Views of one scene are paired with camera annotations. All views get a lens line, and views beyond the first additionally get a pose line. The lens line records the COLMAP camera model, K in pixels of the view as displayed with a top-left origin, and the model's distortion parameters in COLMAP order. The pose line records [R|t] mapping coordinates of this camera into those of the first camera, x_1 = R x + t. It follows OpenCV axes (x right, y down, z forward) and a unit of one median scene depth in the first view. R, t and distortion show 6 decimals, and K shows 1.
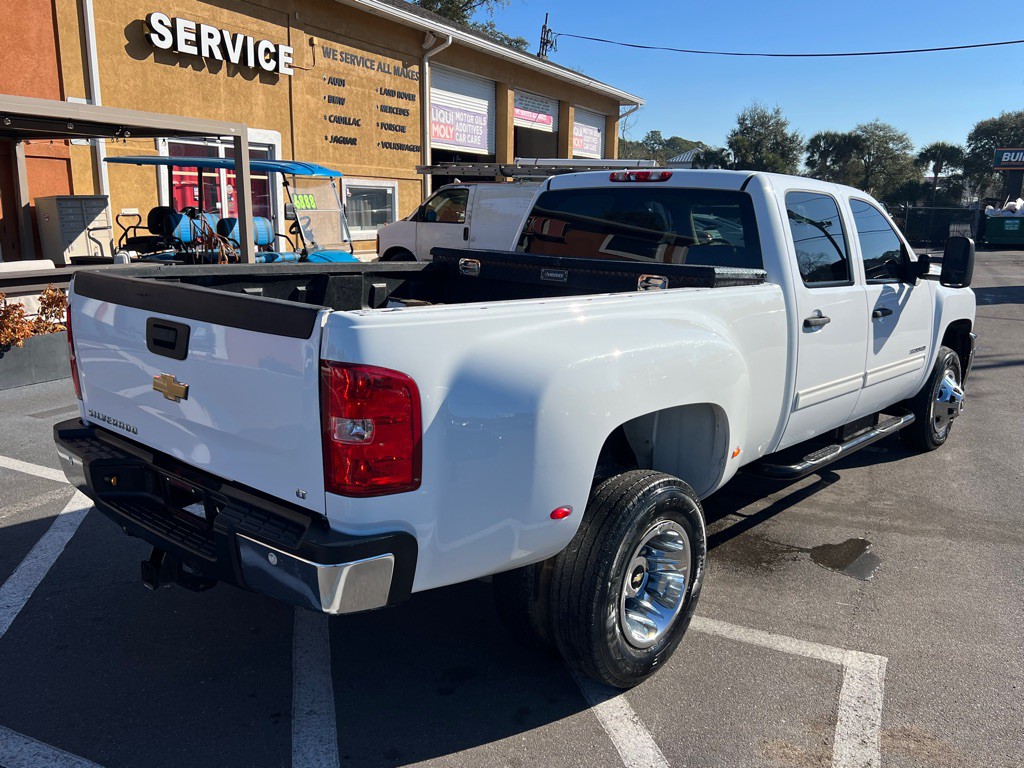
lens RADIAL K [[868.0, 0, 502.5], [0, 868.0, 395.7], [0, 0, 1]] dist [0.053248, -0.063244]
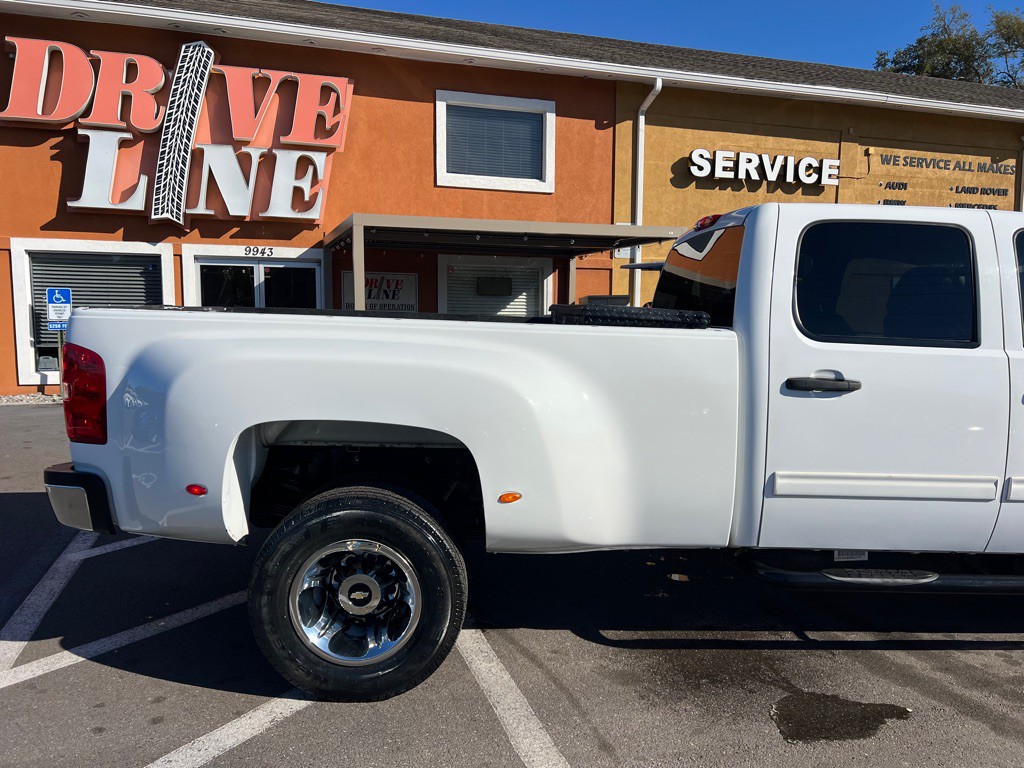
lens RADIAL K [[768.3, 0, 515.9], [0, 768.3, 388.8], [0, 0, 1]] dist [0.054351, -0.064594]
pose [[0.689321, 0.062573, -0.721749, 0.263706], [-0.153457, 0.986267, -0.061056, 0.000153], [0.708017, 0.152845, 0.689457, 0.138251]]
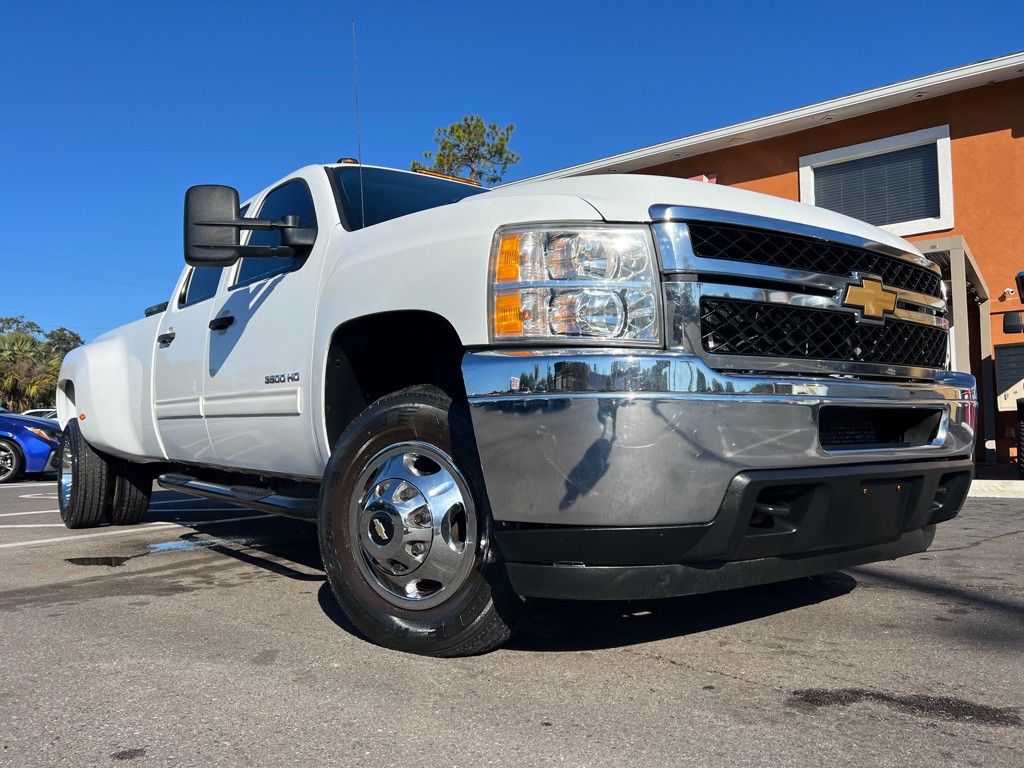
lens RADIAL K [[770.8, 0, 502.7], [0, 770.8, 384.3], [0, 0, 1]] dist [0.055995, -0.058606]
pose [[-0.191315, -0.081649, -0.978127, 0.484750], [-0.202427, 0.978393, -0.042077, -0.028673], [0.960428, 0.189950, -0.203709, 0.639025]]
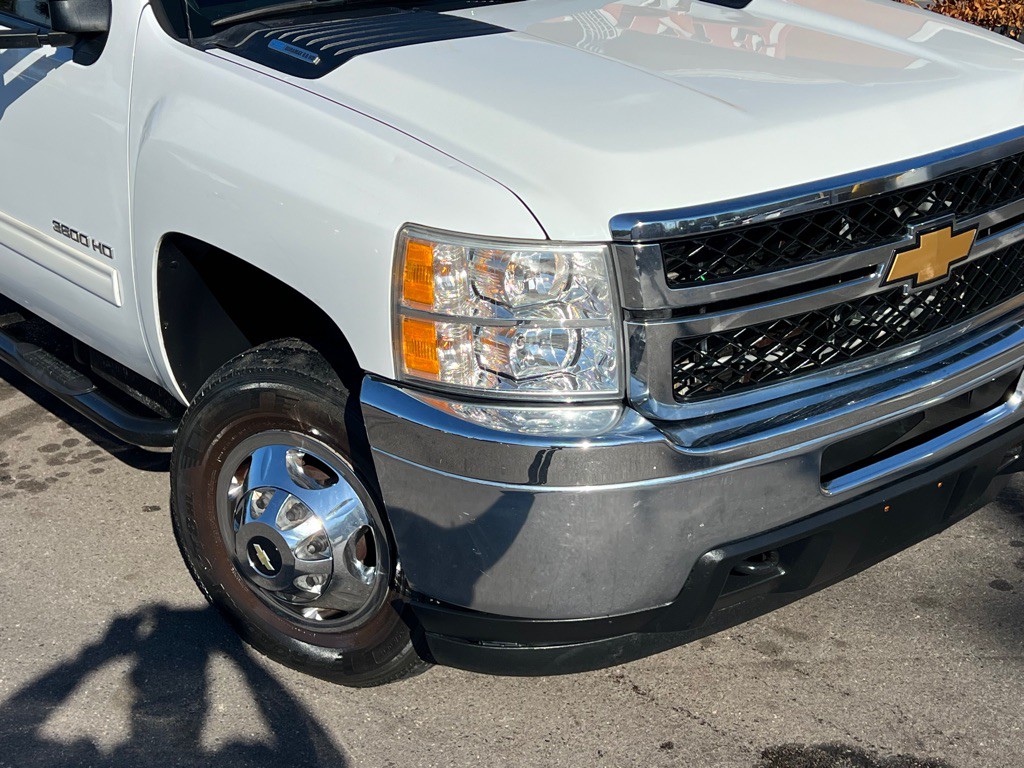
lens RADIAL K [[1466.0, 0, 512.0], [0, 1466.0, 384.0], [0, 0, 1]] dist [0.105019, -0.106953]
pose [[-0.152921, 0.337635, -0.928772, 0.540834], [-0.198064, 0.910286, 0.363525, -0.133949], [0.968187, 0.239547, -0.072328, 0.636015]]
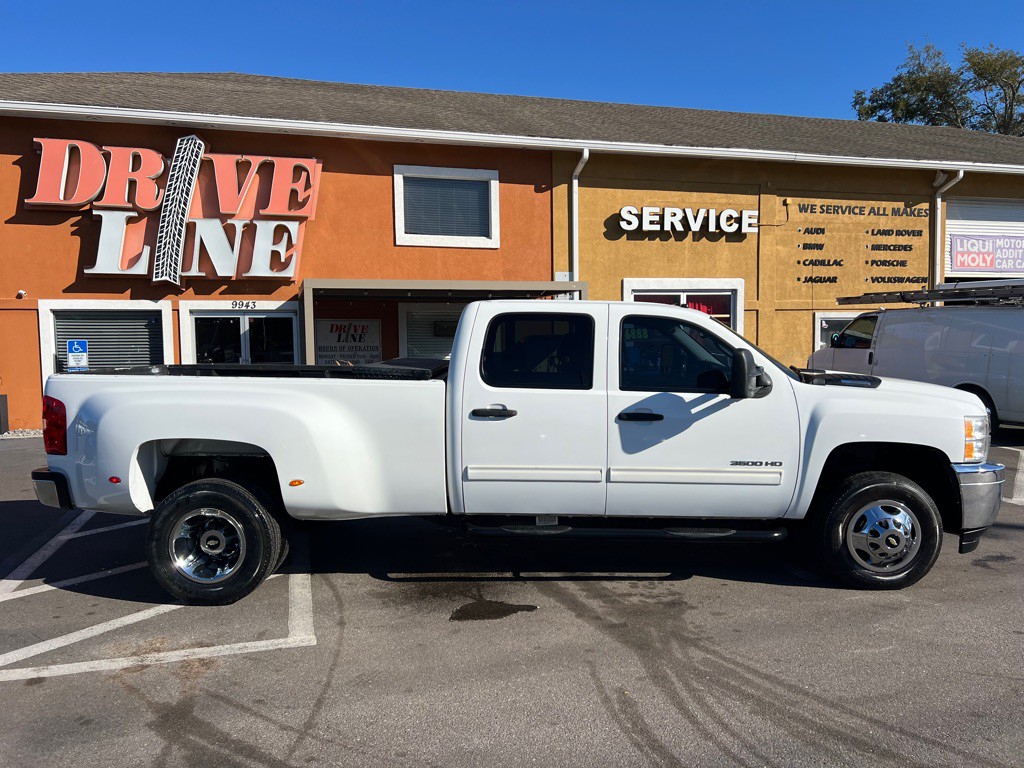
lens RADIAL K [[768.3, 0, 515.9], [0, 768.3, 388.8], [0, 0, 1]] dist [0.054351, -0.064594]
pose [[0.660928, 0.024595, -0.750046, 0.482624], [-0.140506, 0.985844, -0.091484, -0.008909], [0.737179, 0.165850, 0.655028, 0.116015]]
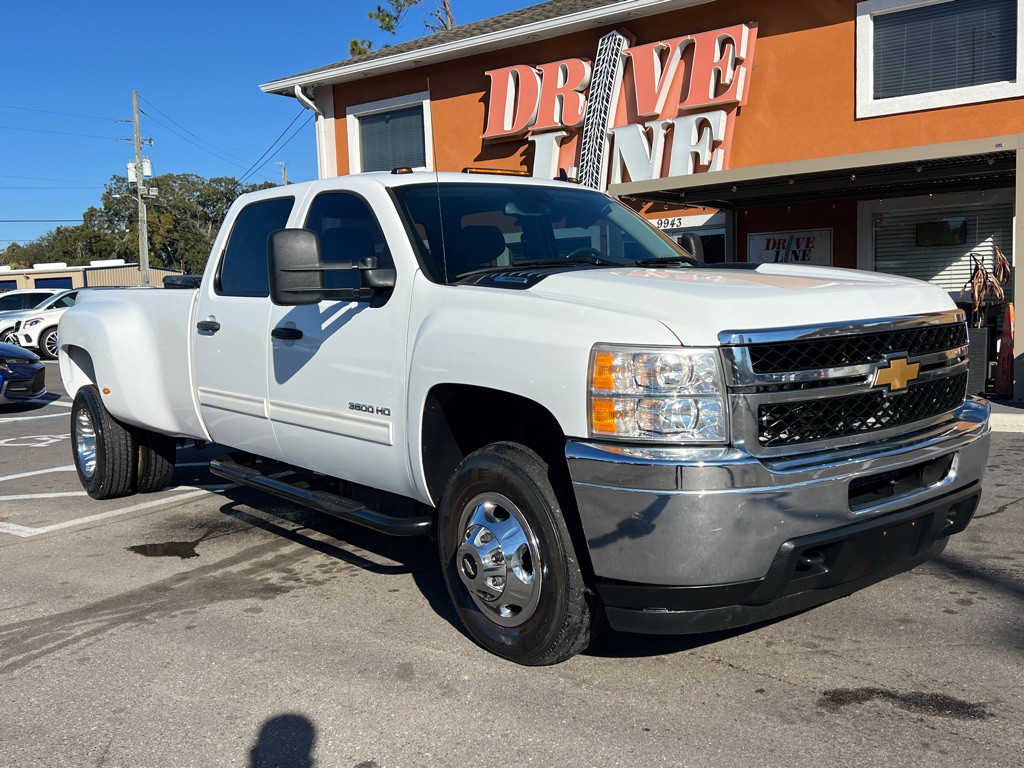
lens RADIAL K [[947.4, 0, 512.0], [0, 947.4, 384.0], [0, 0, 1]] dist [0.126142, -0.237615]
pose [[-0.165442, 0.078433, -0.983096, 0.579702], [-0.176859, 0.978313, 0.107815, -0.082700], [0.970232, 0.191707, -0.147982, 0.615330]]
